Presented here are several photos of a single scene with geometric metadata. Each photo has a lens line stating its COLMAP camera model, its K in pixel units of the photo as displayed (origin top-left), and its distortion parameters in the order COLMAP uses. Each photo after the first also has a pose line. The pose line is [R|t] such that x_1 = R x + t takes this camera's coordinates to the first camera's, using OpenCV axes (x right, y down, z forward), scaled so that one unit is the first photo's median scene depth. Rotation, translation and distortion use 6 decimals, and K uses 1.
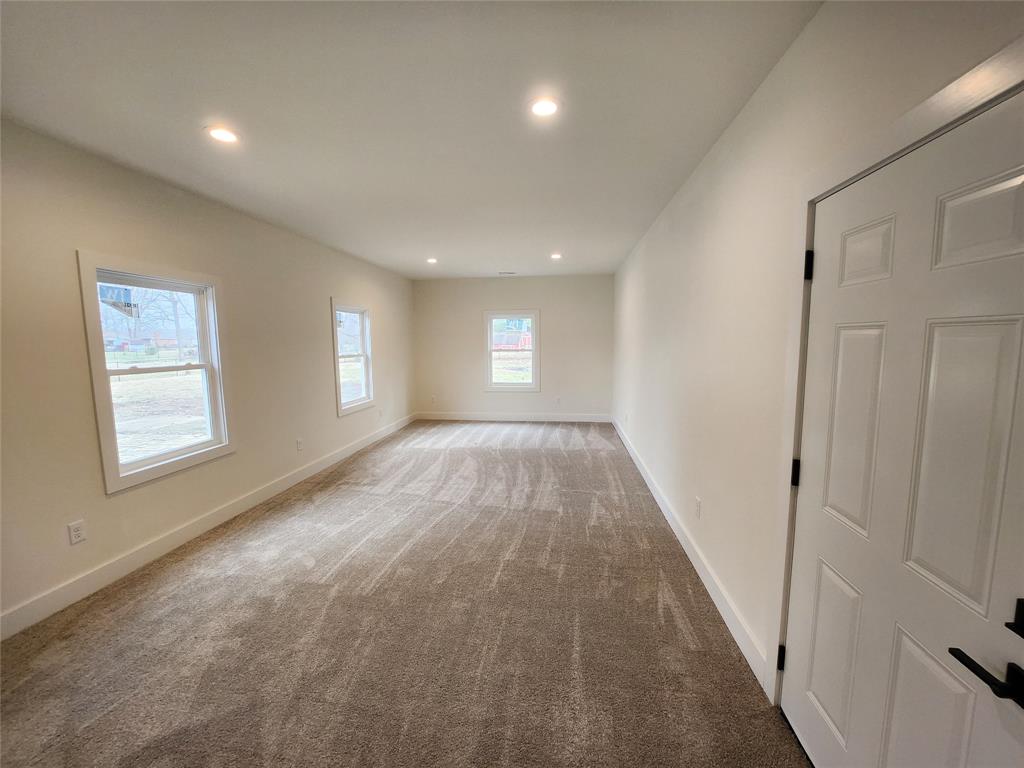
lens RADIAL K [[409.2, 0, 511.5], [0, 409.2, 384.6], [0, 0, 1]] dist [-0.014105, -0.000030]
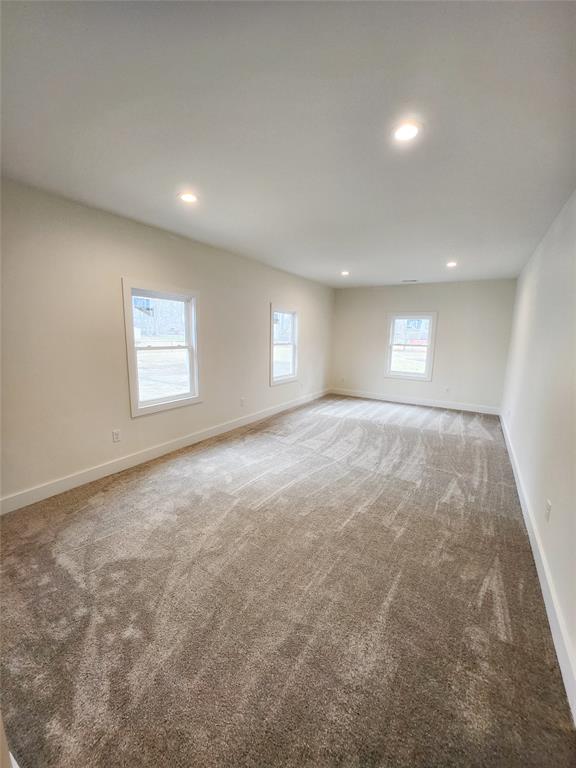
lens RADIAL K [[306.9, 0, 288.0], [0, 306.9, 384.0], [0, 0, 1]] dist [-0.014105, -0.000030]
pose [[0.910551, 0.097318, -0.401780, 0.120790], [-0.075012, 0.994657, 0.070922, -0.016804], [0.406535, -0.034440, 0.912986, 0.048517]]
